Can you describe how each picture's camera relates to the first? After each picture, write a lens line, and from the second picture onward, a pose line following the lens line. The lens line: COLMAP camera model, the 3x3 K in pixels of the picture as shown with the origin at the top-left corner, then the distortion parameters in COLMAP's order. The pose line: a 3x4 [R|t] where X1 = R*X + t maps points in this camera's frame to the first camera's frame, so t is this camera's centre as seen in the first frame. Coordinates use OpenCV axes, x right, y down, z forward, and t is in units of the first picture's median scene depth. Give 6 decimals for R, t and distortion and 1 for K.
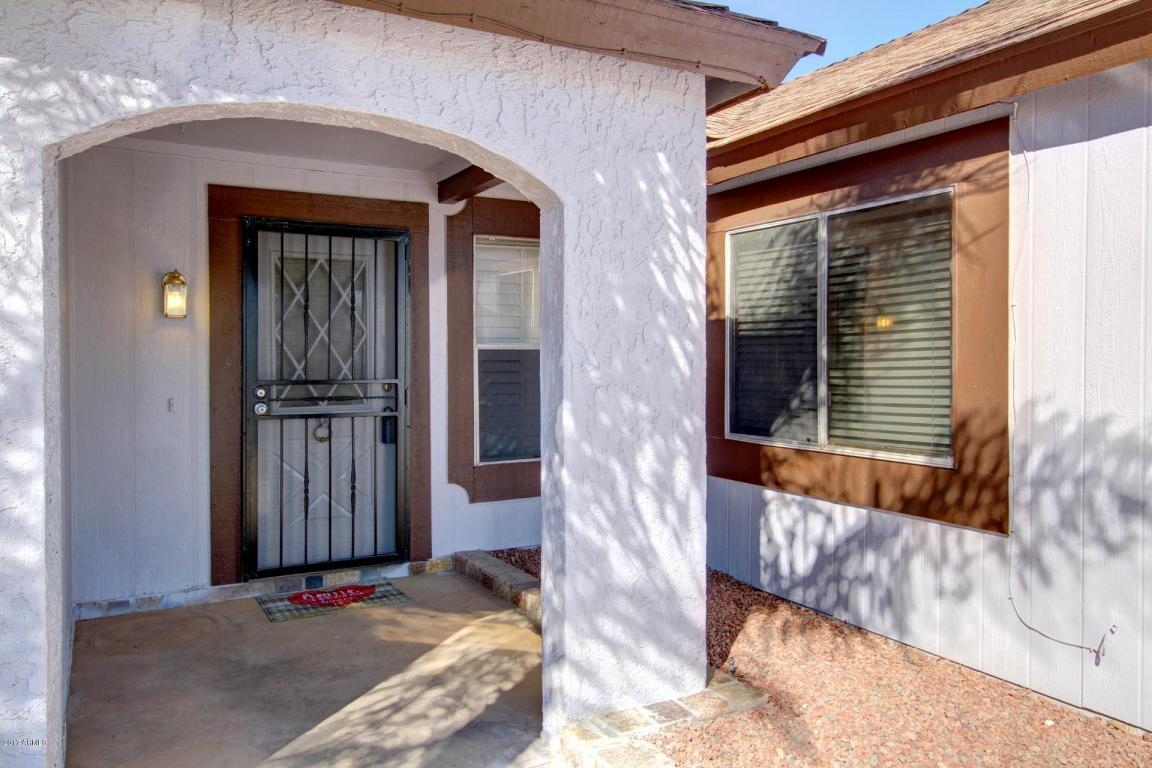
lens RADIAL K [[893.3, 0, 576.0], [0, 893.3, 384.0], [0, 0, 1]] dist [0.000593, 0.000162]
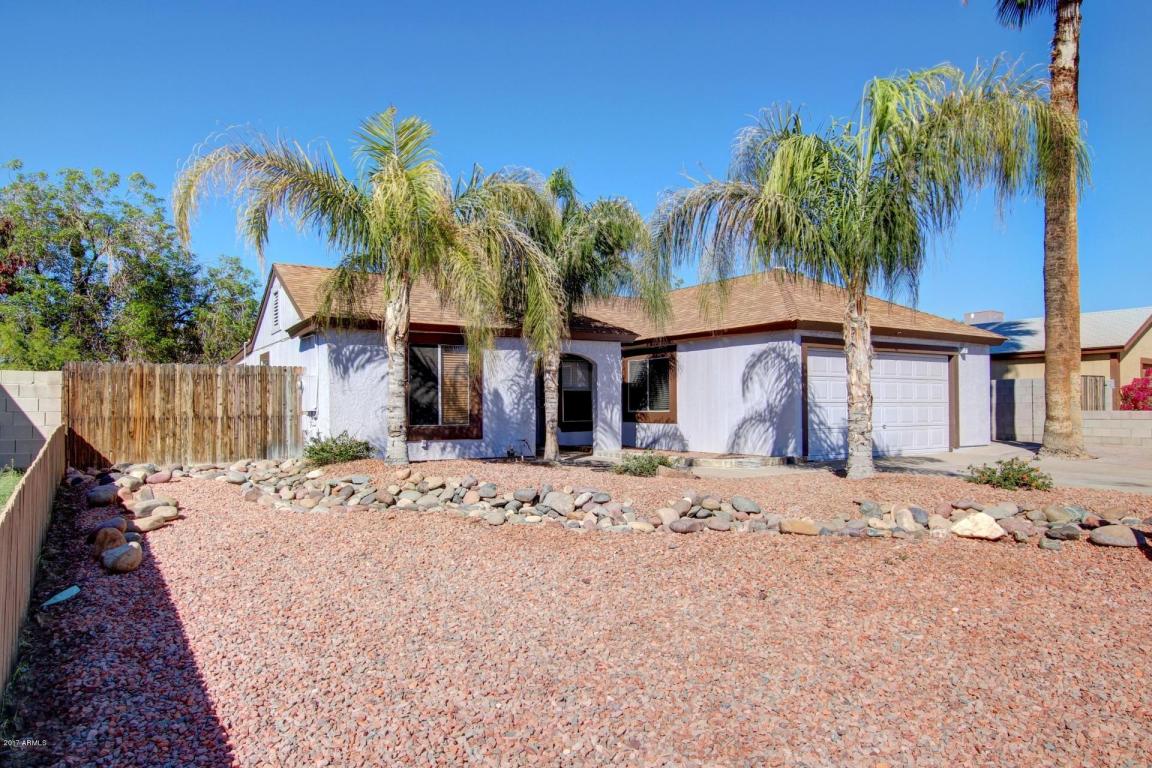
lens RADIAL K [[764.9, 0, 576.4], [0, 764.9, 387.0], [0, 0, 1]] dist [-0.000881, -0.000732]
pose [[0.997650, -0.001661, 0.068494, -0.325469], [0.003069, 0.999786, -0.020446, 0.020391], [-0.068446, 0.020609, 0.997442, -2.631734]]
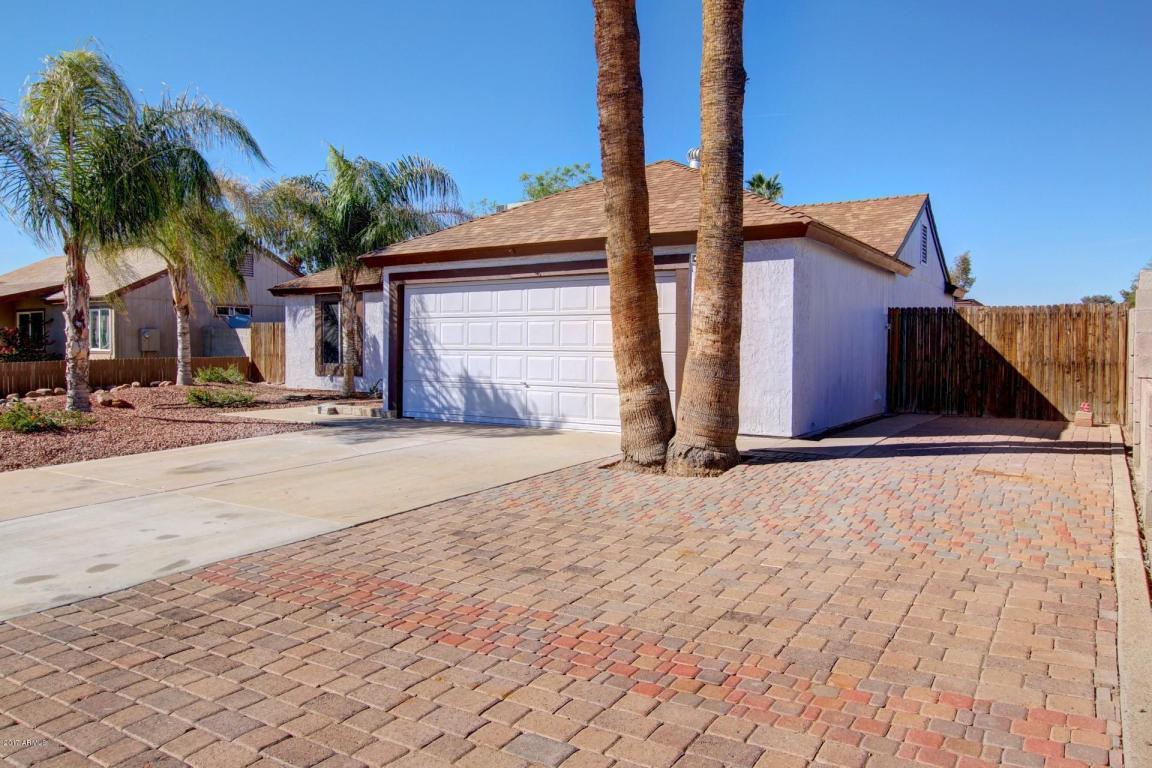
lens RADIAL K [[799.1, 0, 577.3], [0, 799.1, 379.5], [0, 0, 1]] dist [-0.001772, -0.000265]
pose [[0.456093, 0.040213, -0.889023, 3.398016], [-0.001543, 0.999013, 0.044396, 0.004209], [0.889931, -0.018877, 0.455704, -0.444869]]
